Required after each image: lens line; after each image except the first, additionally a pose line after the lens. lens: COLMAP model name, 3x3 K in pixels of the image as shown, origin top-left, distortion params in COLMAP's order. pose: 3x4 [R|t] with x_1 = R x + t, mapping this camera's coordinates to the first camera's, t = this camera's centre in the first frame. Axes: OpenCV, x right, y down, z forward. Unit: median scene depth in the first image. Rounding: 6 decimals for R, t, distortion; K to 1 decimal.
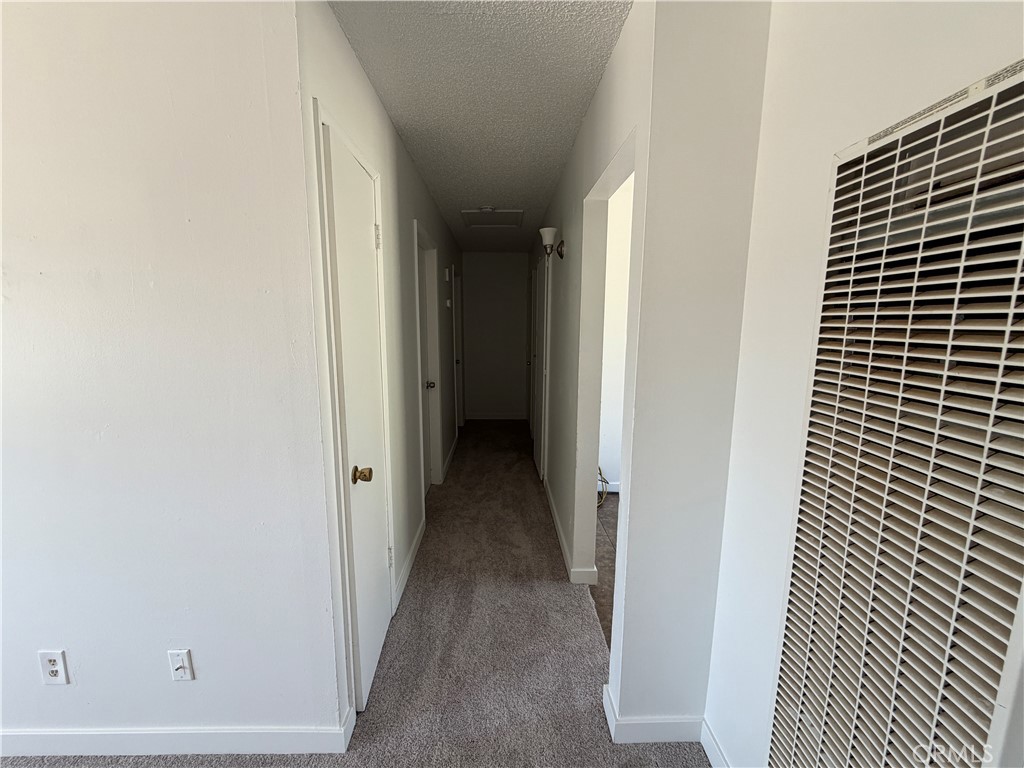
lens RADIAL K [[409.1, 0, 508.7], [0, 409.1, 382.2], [0, 0, 1]] dist [-0.001239, 0.001025]
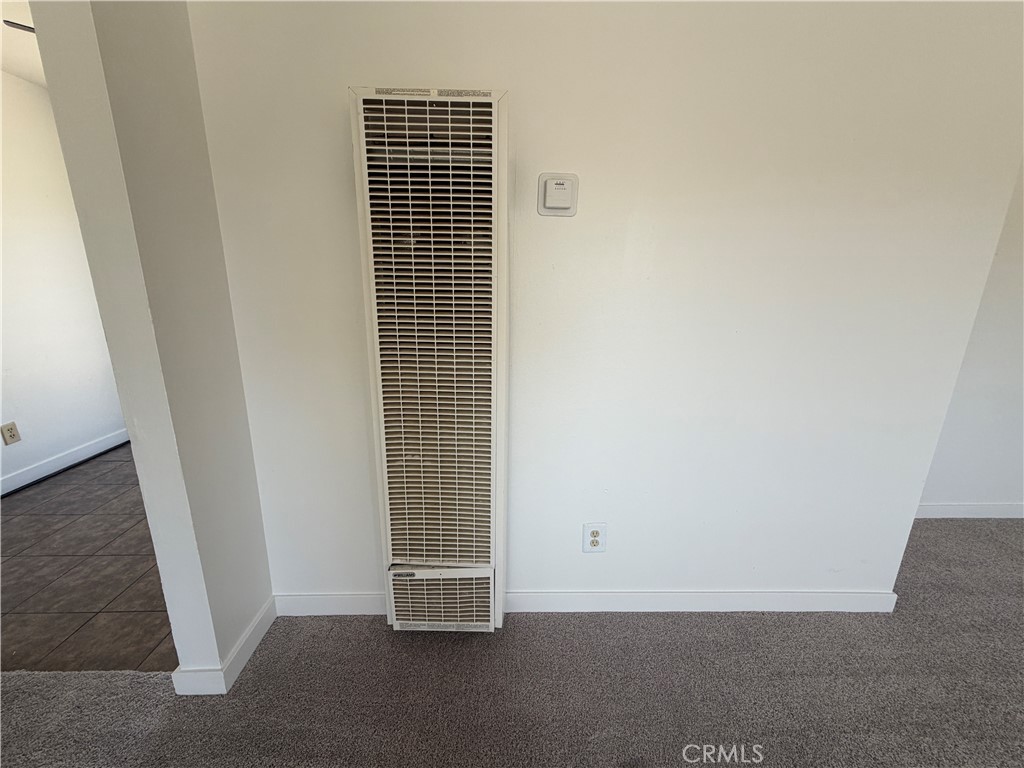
lens RADIAL K [[409.1, 0, 511.1], [0, 409.1, 379.1], [0, 0, 1]] dist [-0.001239, 0.001025]
pose [[0.002242, -0.252078, 0.967704, -0.469951], [0.141077, 0.958108, 0.249252, 0.081639], [-0.989996, 0.135962, 0.037711, 0.285669]]
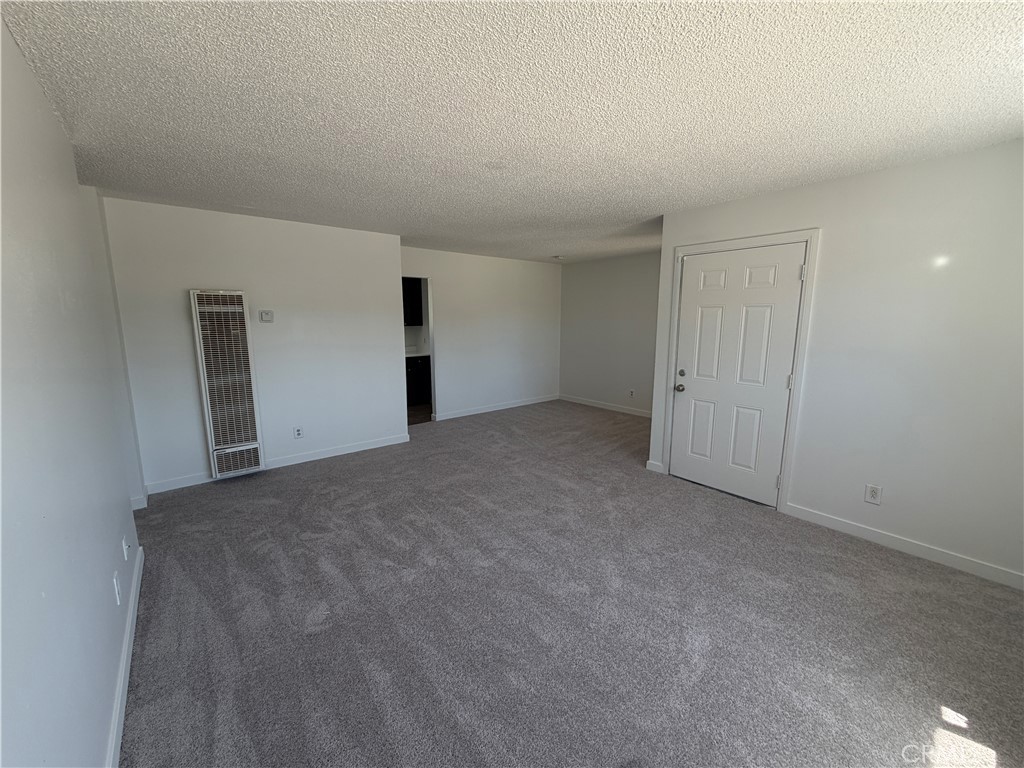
lens RADIAL K [[409.1, 0, 507.8], [0, 409.1, 382.2], [0, 0, 1]] dist [-0.001239, 0.001025]
pose [[-0.606928, -0.122618, 0.785241, -2.869359], [0.128337, 0.959939, 0.249092, -0.124016], [-0.784327, 0.251956, -0.566877, 0.581159]]
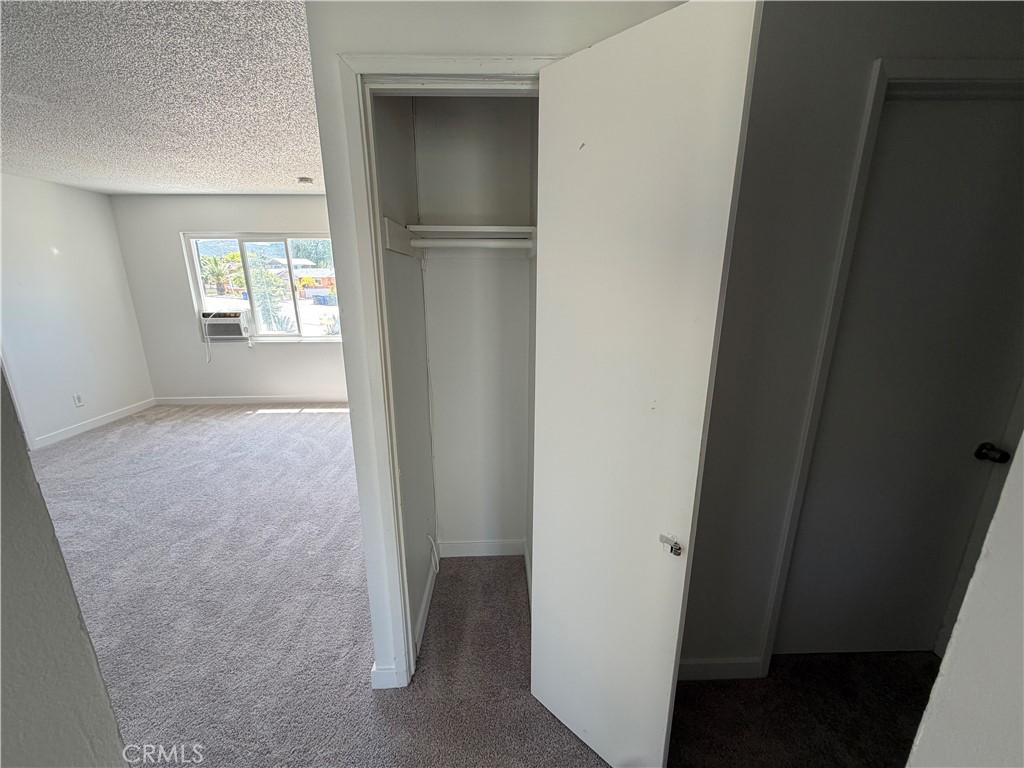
lens RADIAL K [[409.1, 0, 508.7], [0, 409.1, 383.7], [0, 0, 1]] dist [-0.001239, 0.001025]
pose [[-0.015405, 0.255139, -0.966782, 0.484838], [-0.152484, 0.954987, 0.254457, -0.254776], [0.988186, 0.151338, 0.024193, 1.268044]]
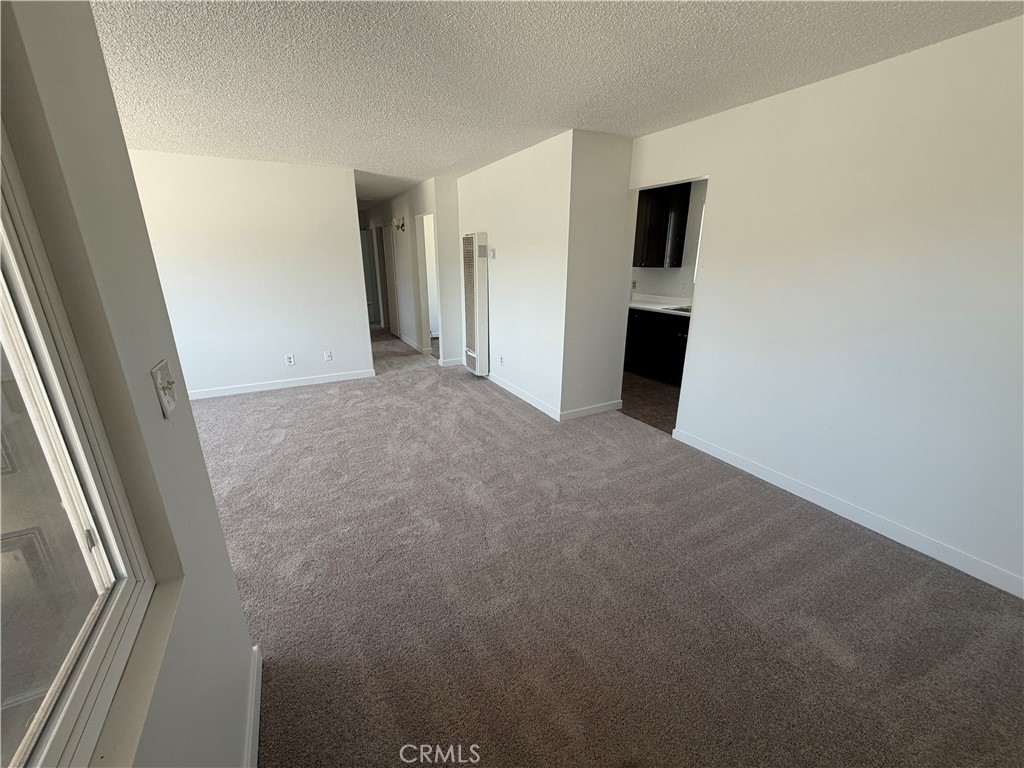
lens RADIAL K [[409.1, 0, 511.5], [0, 409.1, 383.7], [0, 0, 1]] dist [-0.001239, 0.001025]
pose [[0.894255, -0.134192, 0.426966, -0.935692], [0.070443, 0.984303, 0.161820, 0.458083], [-0.441979, -0.114632, 0.889671, -3.070992]]
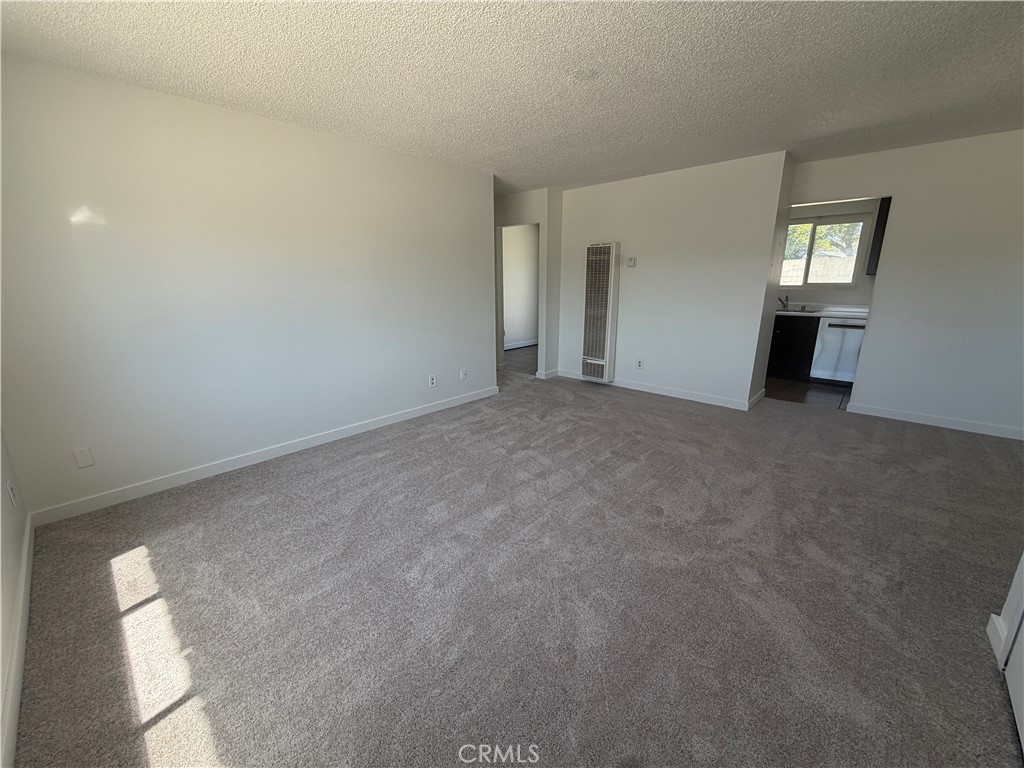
lens RADIAL K [[409.1, 0, 510.7], [0, 409.1, 383.5], [0, 0, 1]] dist [-0.001239, 0.001025]
pose [[0.708582, -0.180673, 0.682107, -2.839485], [0.119591, 0.983429, 0.136253, 0.355881], [-0.695421, -0.014973, 0.718447, -1.679551]]
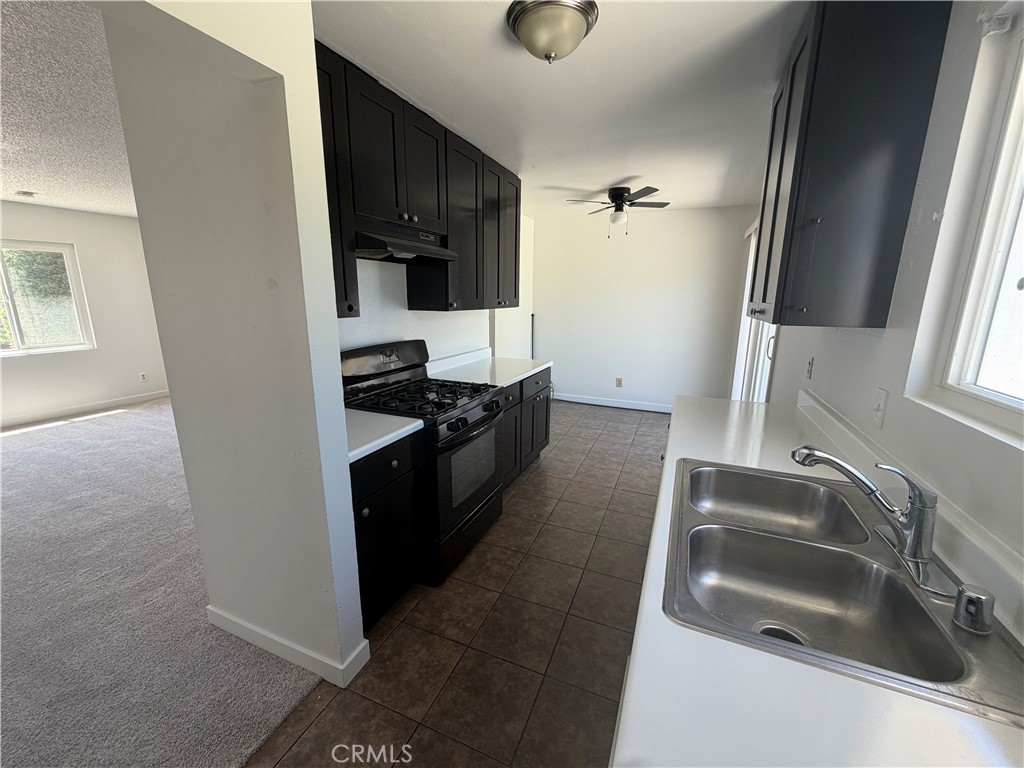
lens RADIAL K [[409.1, 0, 509.3], [0, 409.1, 385.5], [0, 0, 1]] dist [-0.001239, 0.001025]
pose [[0.900692, 0.097780, -0.423312, 1.971825], [-0.072485, 0.994508, 0.075491, 0.240512], [0.428369, -0.037311, 0.902833, -1.481574]]
